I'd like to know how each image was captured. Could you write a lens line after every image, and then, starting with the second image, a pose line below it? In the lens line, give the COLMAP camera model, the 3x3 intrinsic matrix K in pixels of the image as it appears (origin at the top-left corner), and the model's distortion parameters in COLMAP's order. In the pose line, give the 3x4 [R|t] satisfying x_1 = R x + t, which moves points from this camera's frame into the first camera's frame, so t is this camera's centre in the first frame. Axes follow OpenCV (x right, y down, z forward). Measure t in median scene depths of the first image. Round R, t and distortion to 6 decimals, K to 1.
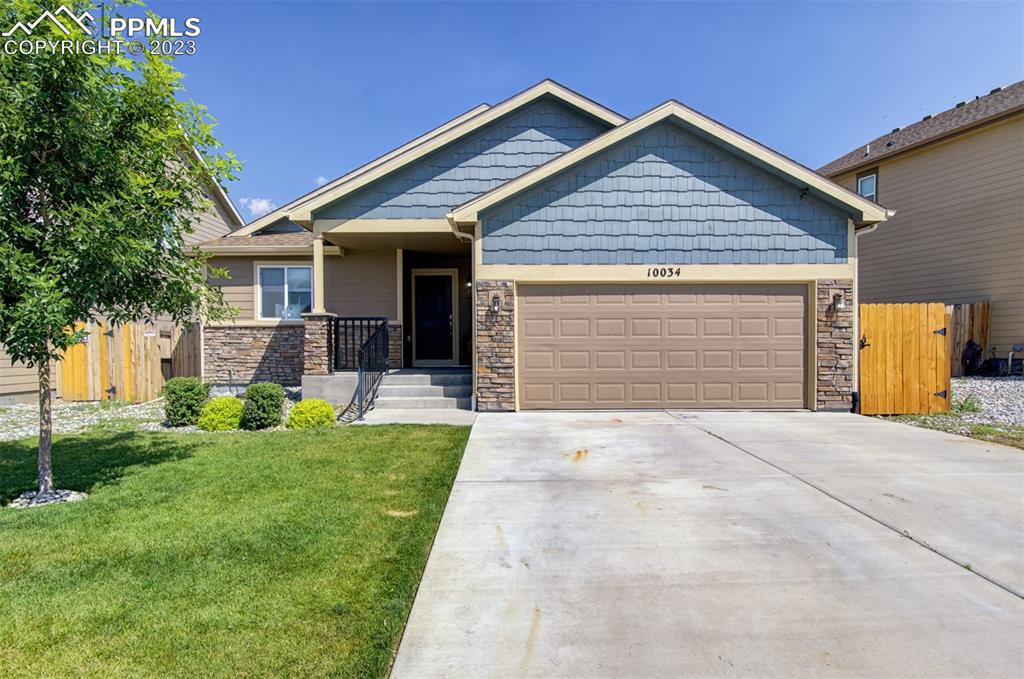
lens RADIAL K [[563.4, 0, 512.0], [0, 563.4, 339.5], [0, 0, 1]] dist [-0.002067, -0.000562]
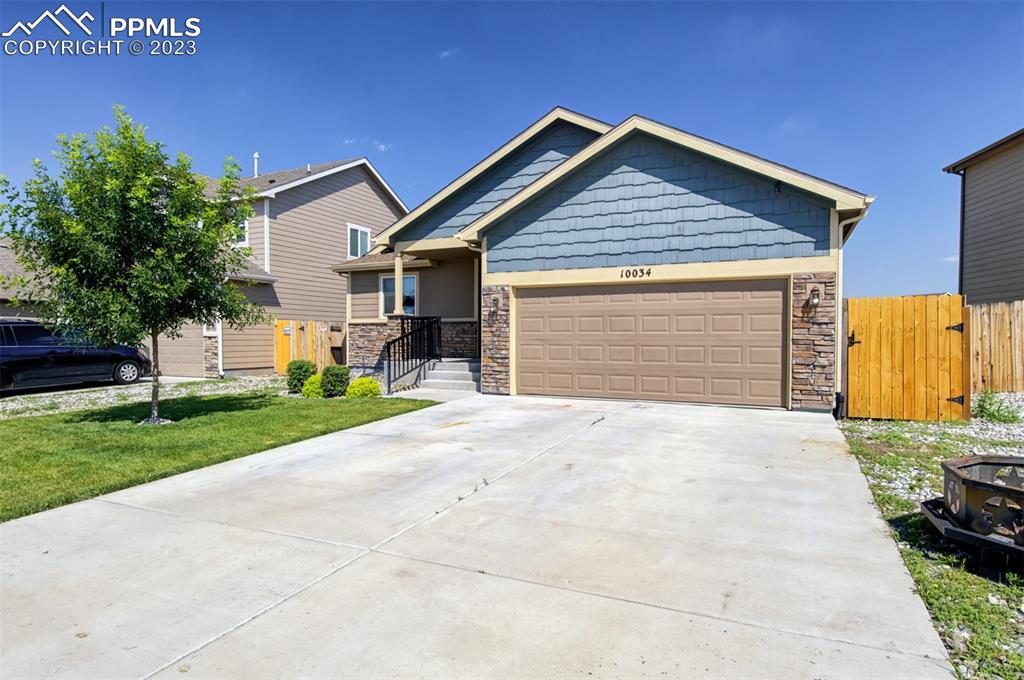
lens RADIAL K [[570.1, 0, 510.9], [0, 570.1, 328.1], [0, 0, 1]] dist [0.000091, 0.000063]
pose [[0.902492, -0.000816, -0.430706, 0.524581], [-0.000957, 0.999992, -0.003899, -0.009273], [0.430706, 0.003930, 0.902484, -0.091025]]
